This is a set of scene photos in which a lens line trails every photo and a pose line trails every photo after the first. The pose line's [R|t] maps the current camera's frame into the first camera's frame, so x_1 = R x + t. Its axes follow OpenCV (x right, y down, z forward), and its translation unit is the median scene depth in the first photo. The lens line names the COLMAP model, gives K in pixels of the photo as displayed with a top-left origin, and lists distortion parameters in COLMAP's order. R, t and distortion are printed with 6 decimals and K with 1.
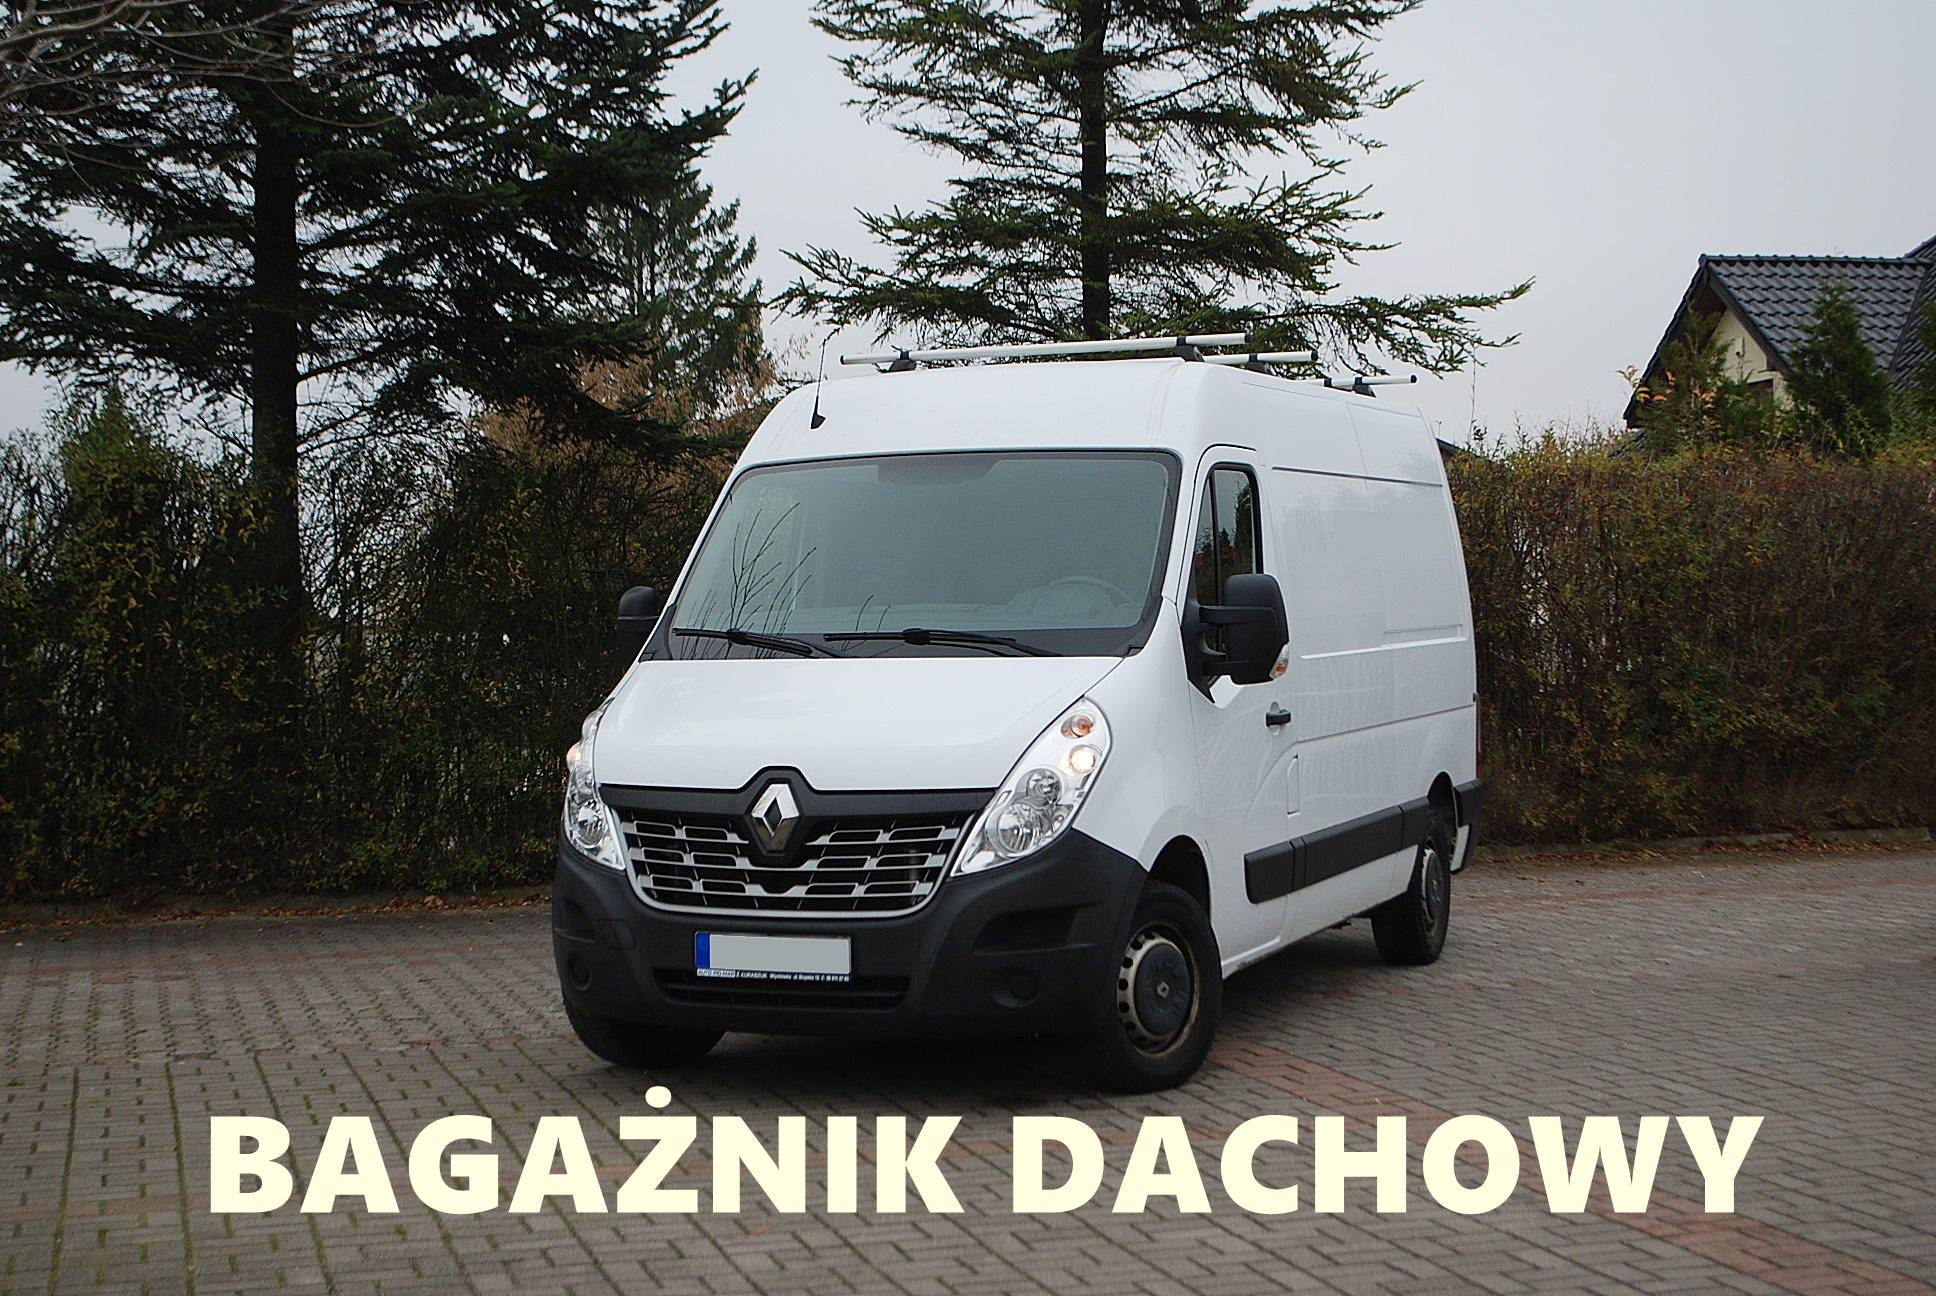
lens RADIAL K [[2933.1, 0, 968.0], [0, 2933.1, 648.0], [0, 0, 1]] dist [0.009023, -0.015297]
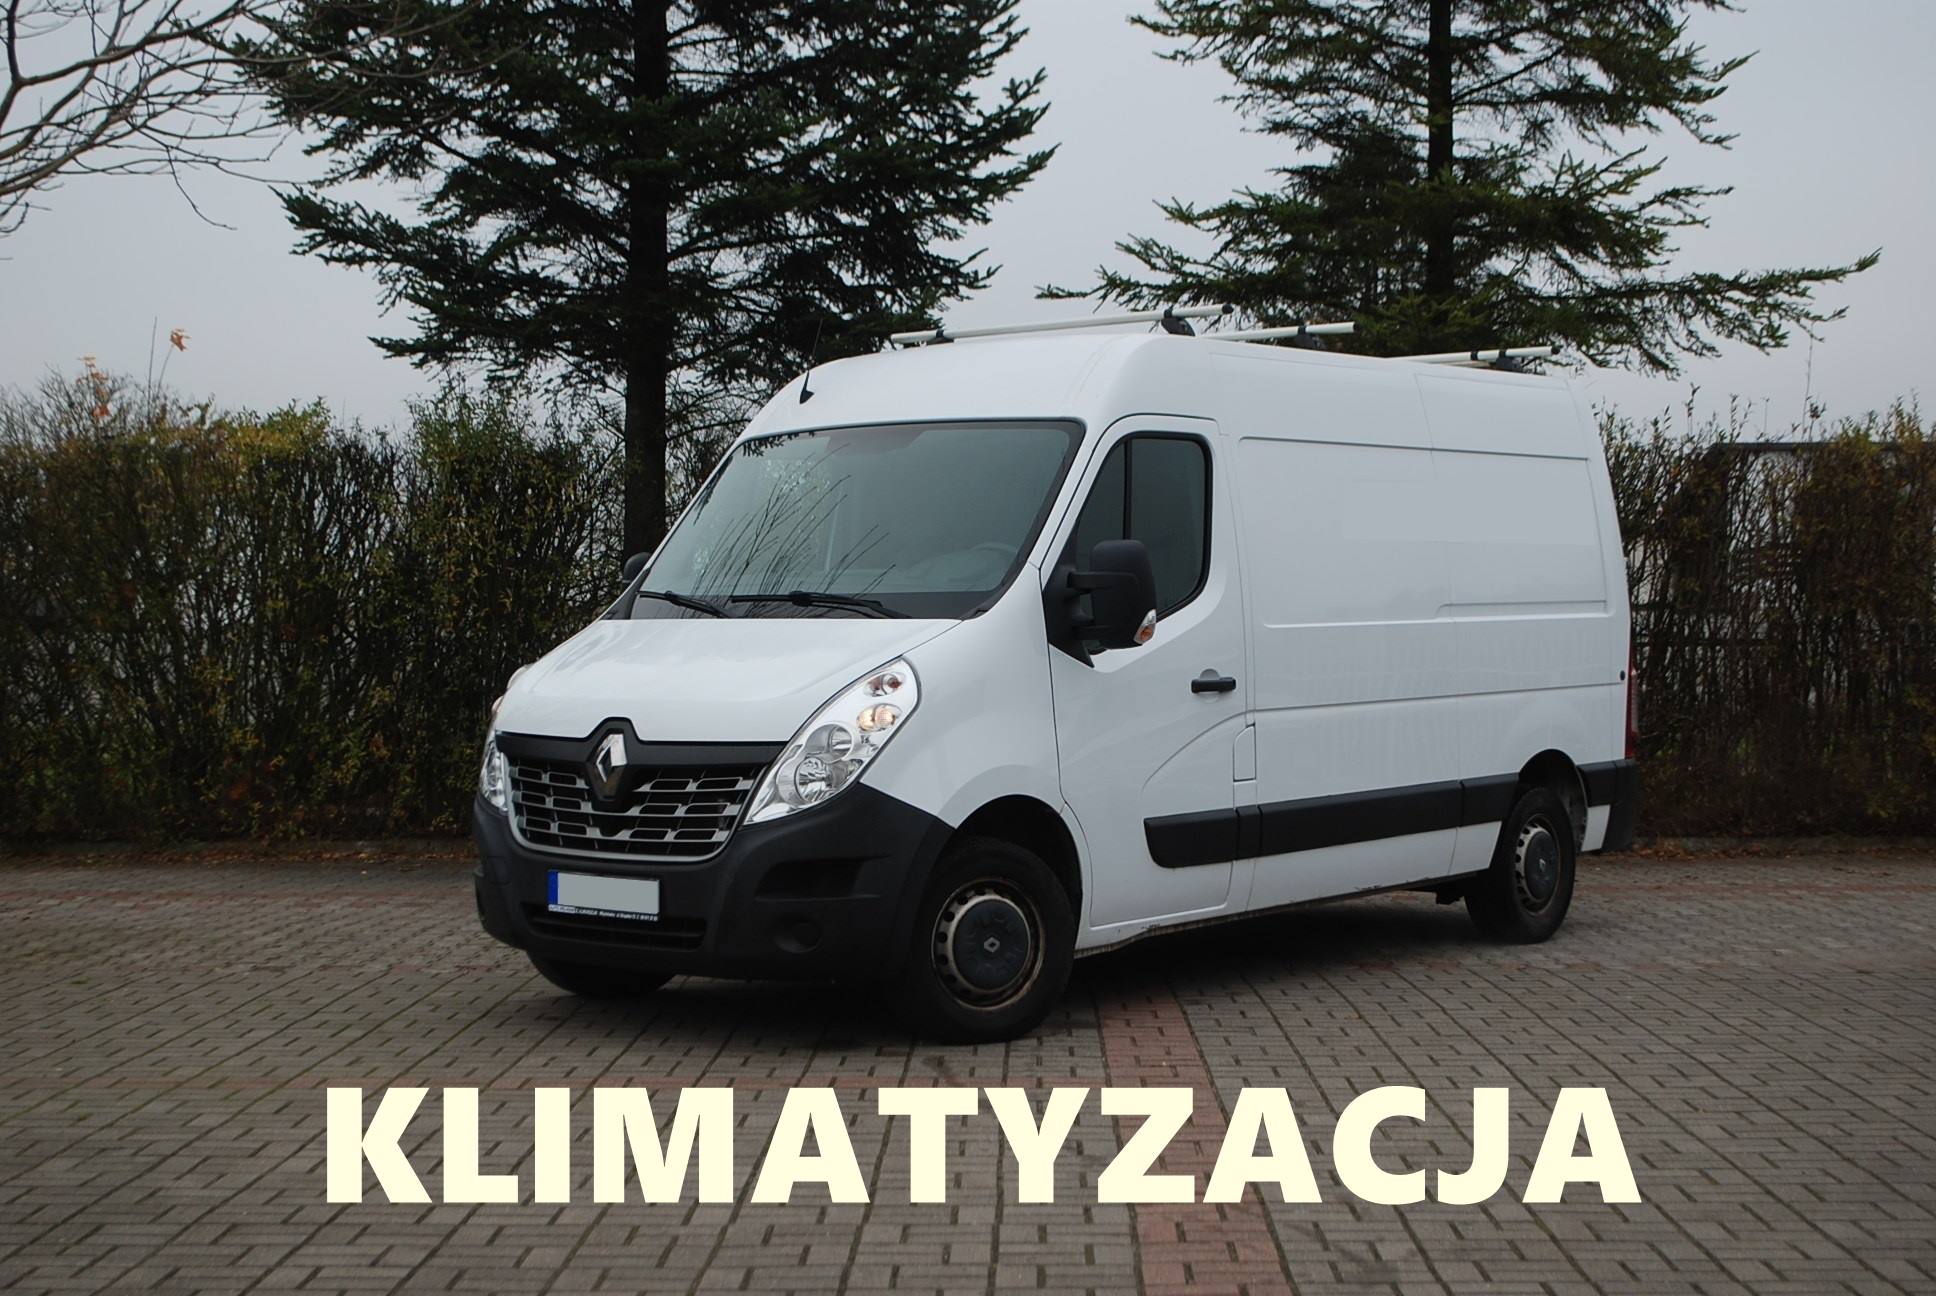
lens RADIAL K [[2779.8, 0, 968.0], [0, 2779.8, 648.0], [0, 0, 1]] dist [0.005761, 0.051377]
pose [[0.957464, 0.015393, -0.288143, 0.190788], [-0.014003, 0.999878, 0.006885, 0.003562], [0.288214, -0.002557, 0.957563, 0.038993]]
